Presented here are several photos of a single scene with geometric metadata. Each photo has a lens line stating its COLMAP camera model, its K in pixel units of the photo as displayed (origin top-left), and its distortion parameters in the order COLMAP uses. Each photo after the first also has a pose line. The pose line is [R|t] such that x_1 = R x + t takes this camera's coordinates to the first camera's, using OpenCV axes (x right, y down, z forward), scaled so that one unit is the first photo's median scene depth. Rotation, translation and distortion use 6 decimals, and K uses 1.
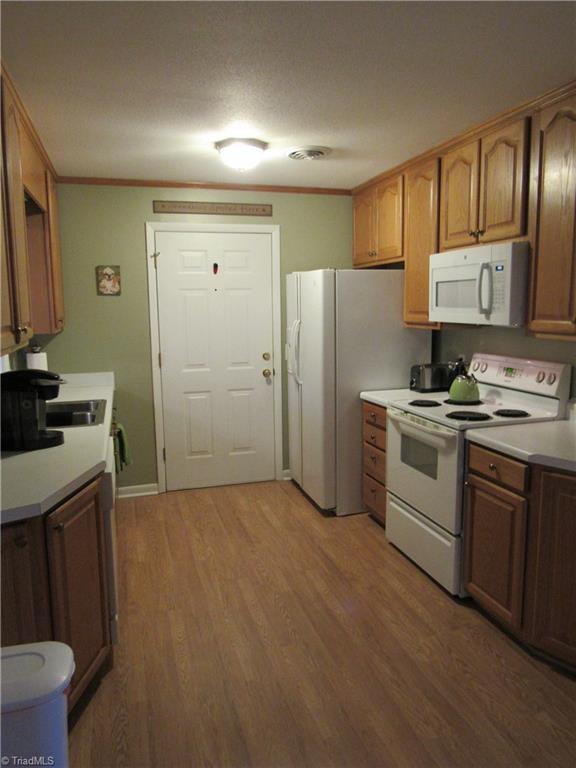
lens RADIAL K [[549.9, 0, 288.0], [0, 549.9, 384.0], [0, 0, 1]] dist [-0.027029, 0.005881]
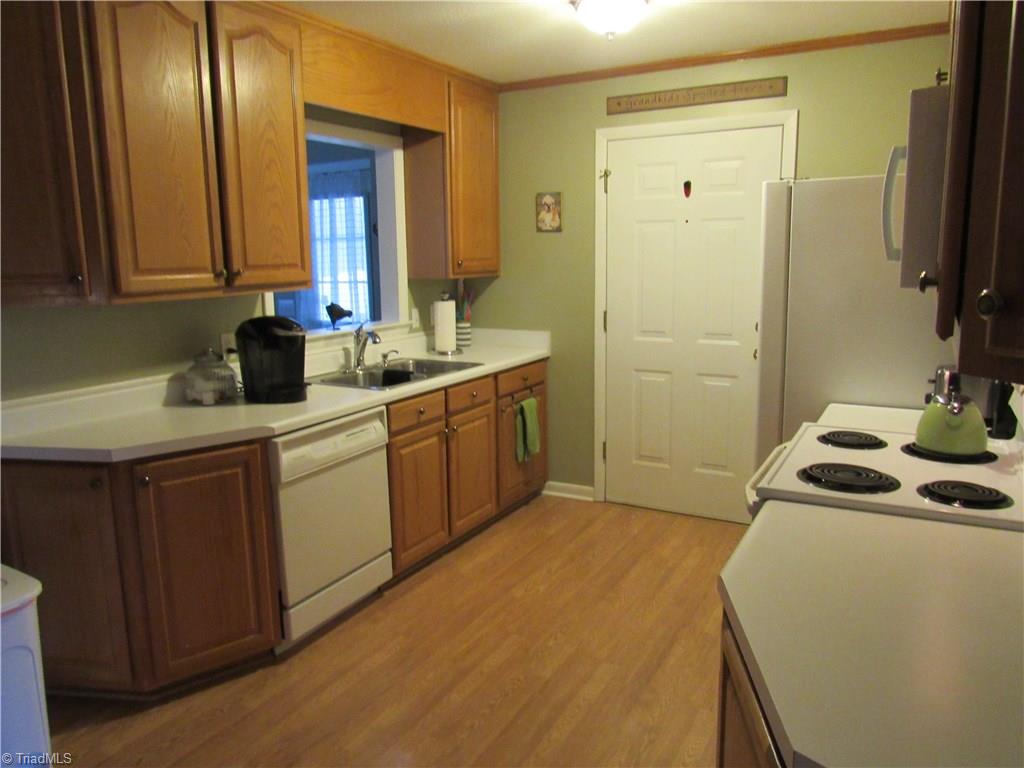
lens RADIAL K [[734.0, 0, 512.0], [0, 734.0, 384.0], [0, 0, 1]] dist [-0.026699, 0.004026]
pose [[0.697375, 0.131211, -0.704594, 0.387473], [-0.096792, 0.991335, 0.088809, -0.036176], [0.710141, 0.006266, 0.704032, 0.239424]]
